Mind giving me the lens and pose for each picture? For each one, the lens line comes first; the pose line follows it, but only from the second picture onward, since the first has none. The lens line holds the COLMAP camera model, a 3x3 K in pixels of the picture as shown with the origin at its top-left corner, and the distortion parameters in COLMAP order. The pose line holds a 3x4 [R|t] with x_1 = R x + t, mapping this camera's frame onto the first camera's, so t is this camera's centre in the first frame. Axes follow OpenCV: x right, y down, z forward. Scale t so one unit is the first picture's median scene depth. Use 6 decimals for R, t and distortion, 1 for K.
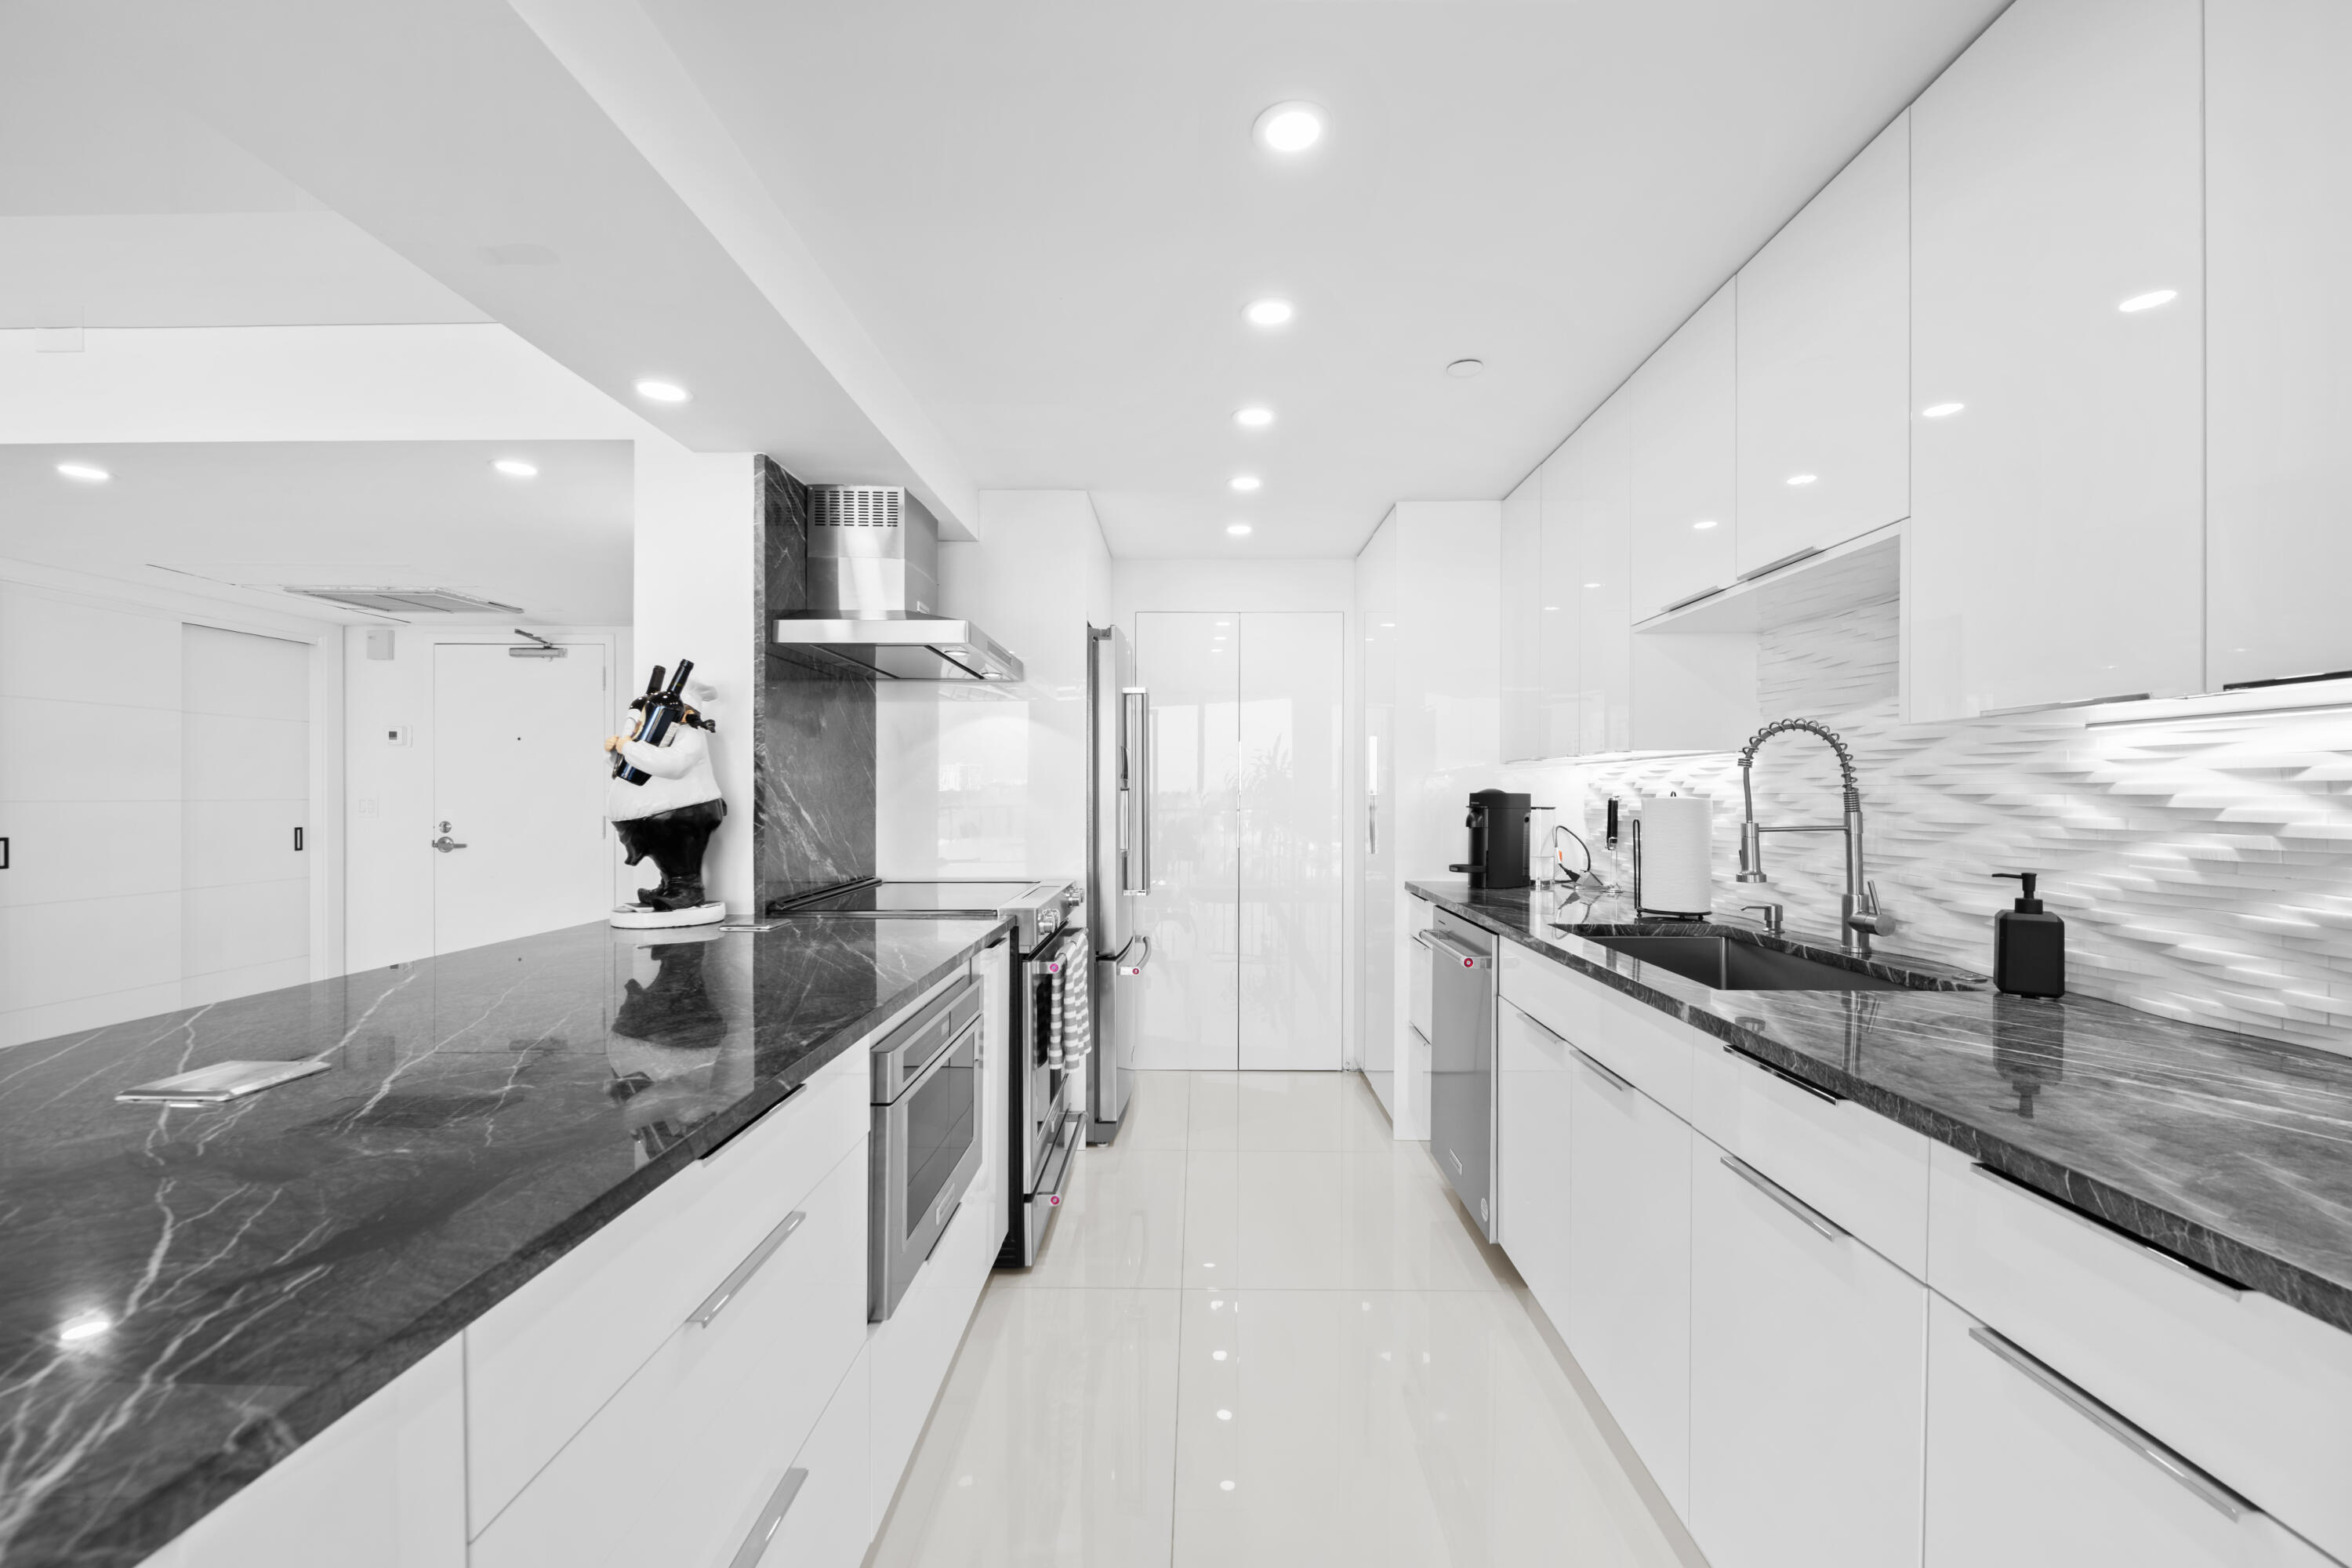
lens RADIAL K [[933.2, 0, 1194.1], [0, 933.2, 805.2], [0, 0, 1]] dist [-0.001020, -0.002340]
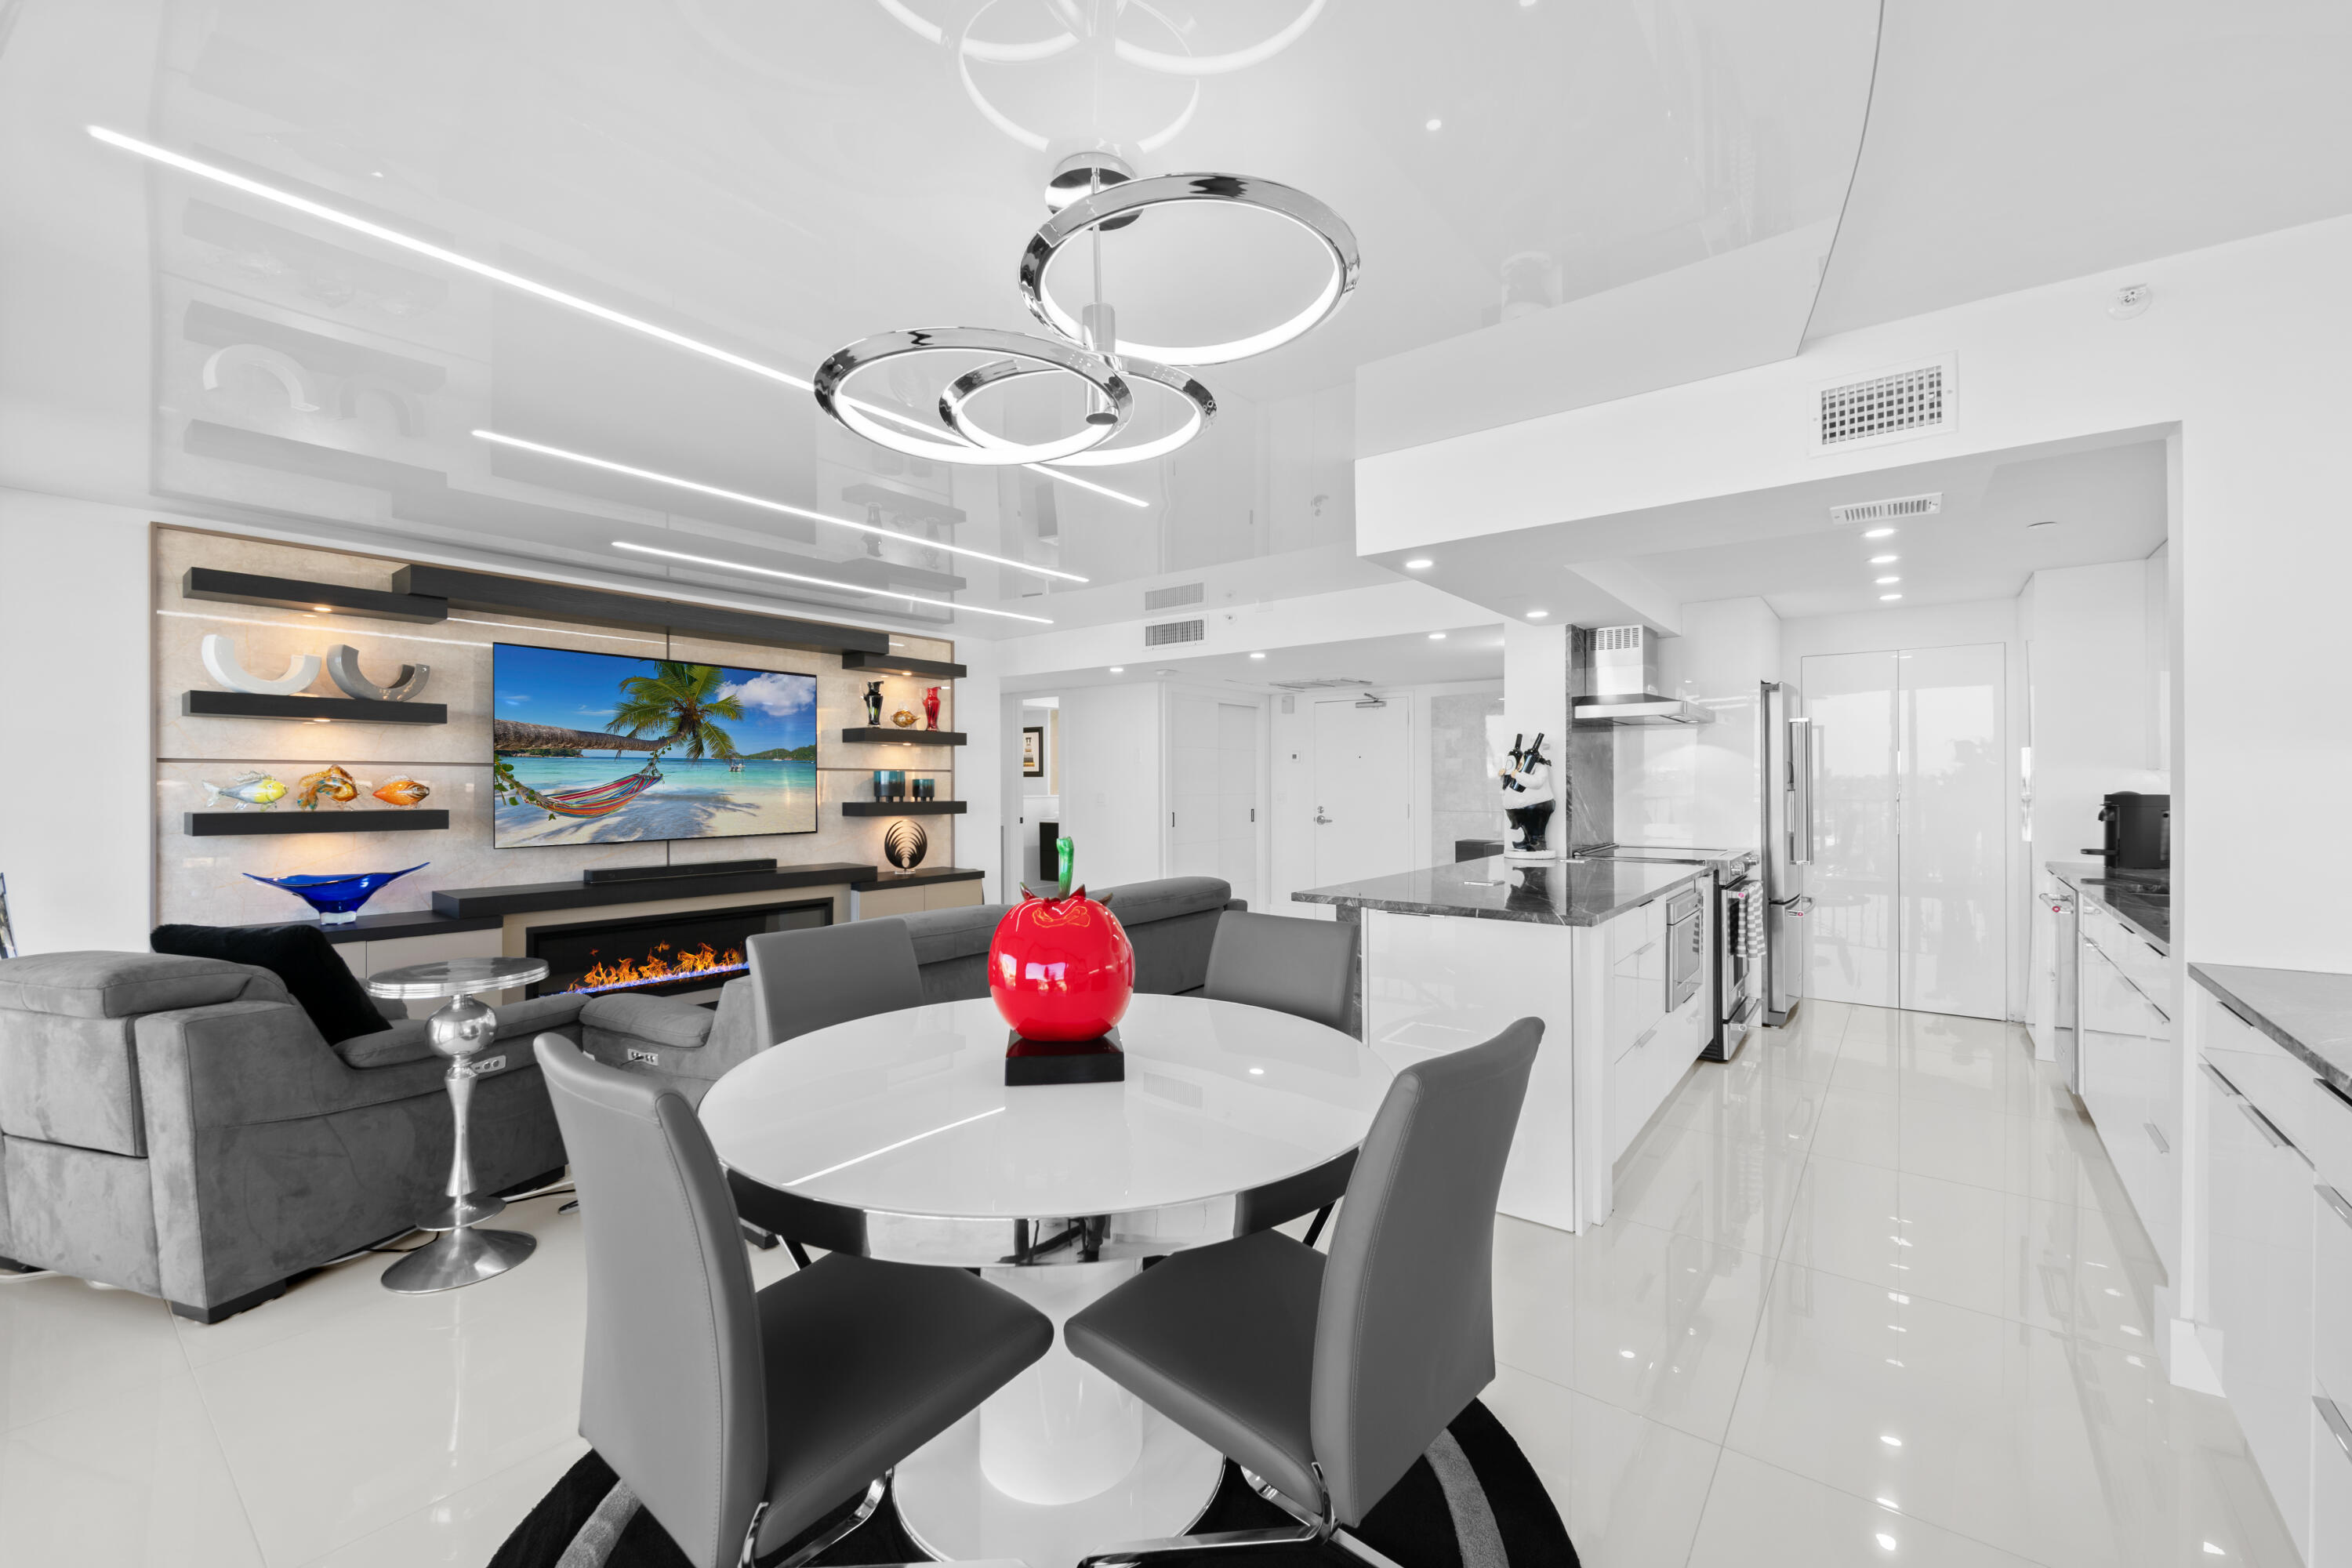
lens RADIAL K [[933.2, 0, 1195.8], [0, 933.2, 784.7], [0, 0, 1]] dist [-0.001020, -0.002340]
pose [[0.793257, -0.004260, -0.608872, 0.098688], [0.000253, 0.999978, -0.006667, -0.020940], [0.608887, 0.005134, 0.793240, -0.955471]]
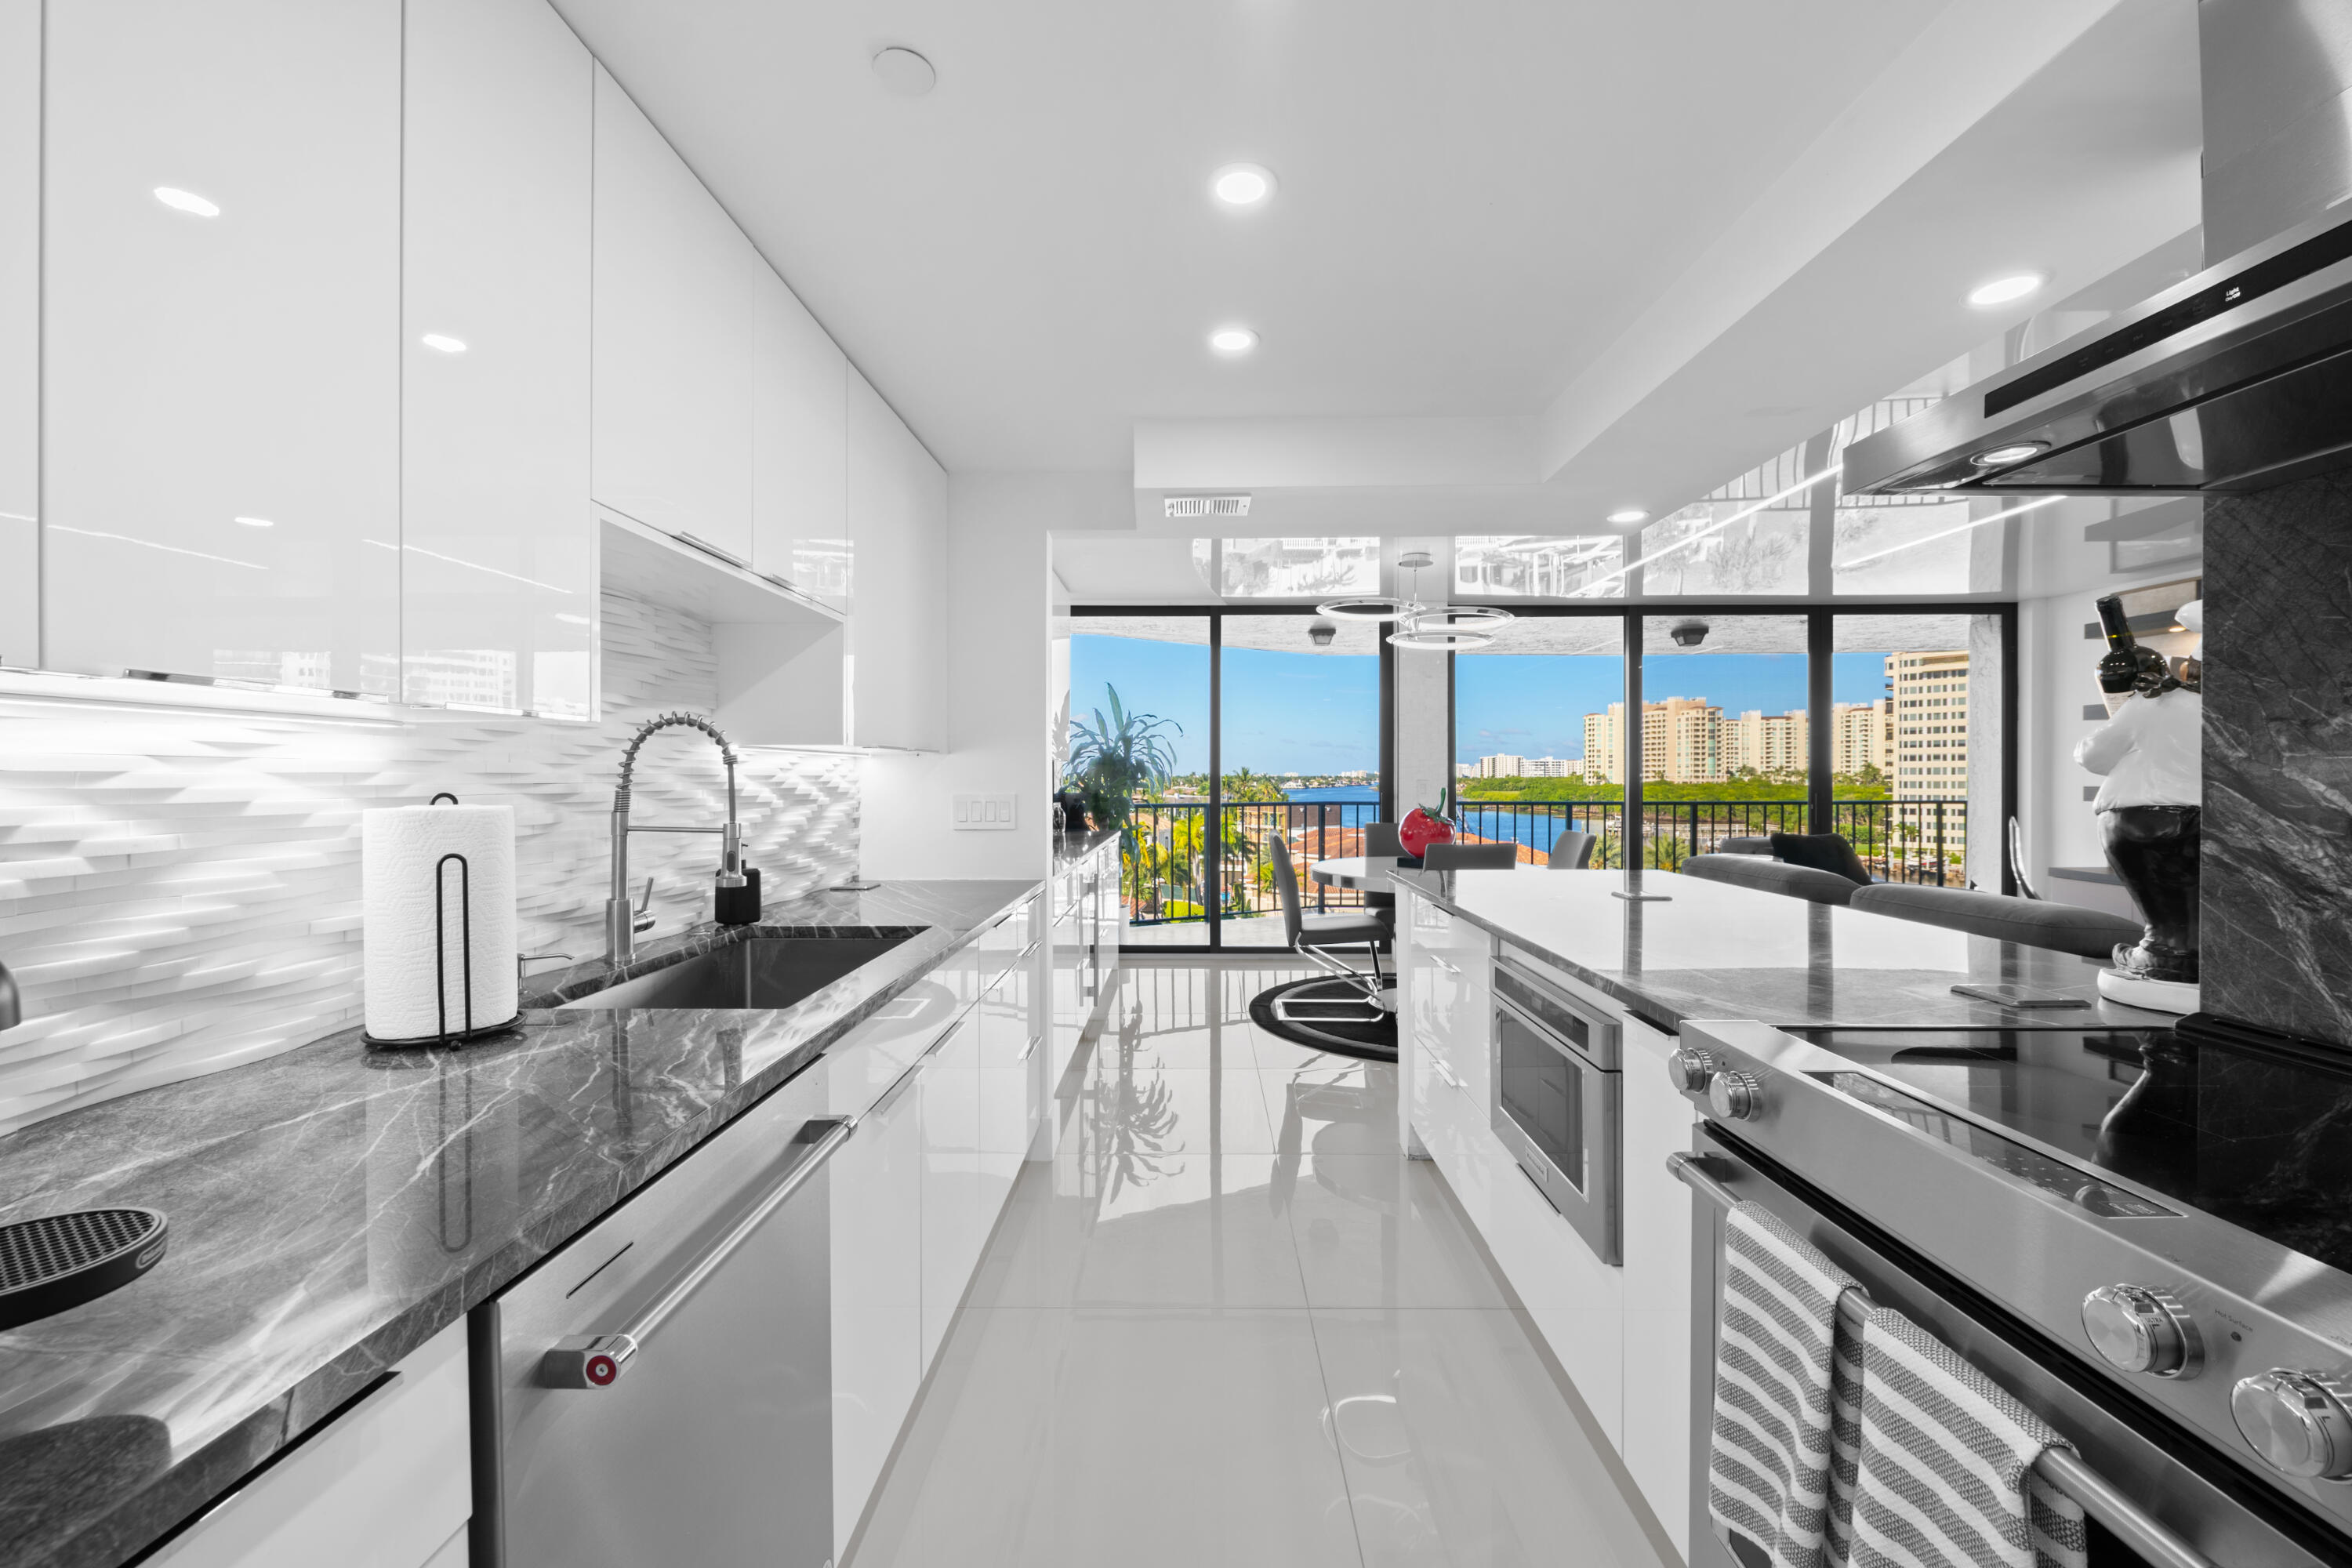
lens RADIAL K [[933.2, 0, 1185.5], [0, 933.2, 782.1], [0, 0, 1]] dist [-0.001020, -0.002340]
pose [[-0.999983, -0.002093, 0.005516, 0.095546], [-0.002003, 0.999866, 0.016227, -0.027795], [-0.005549, 0.016216, -0.999853, 1.389630]]
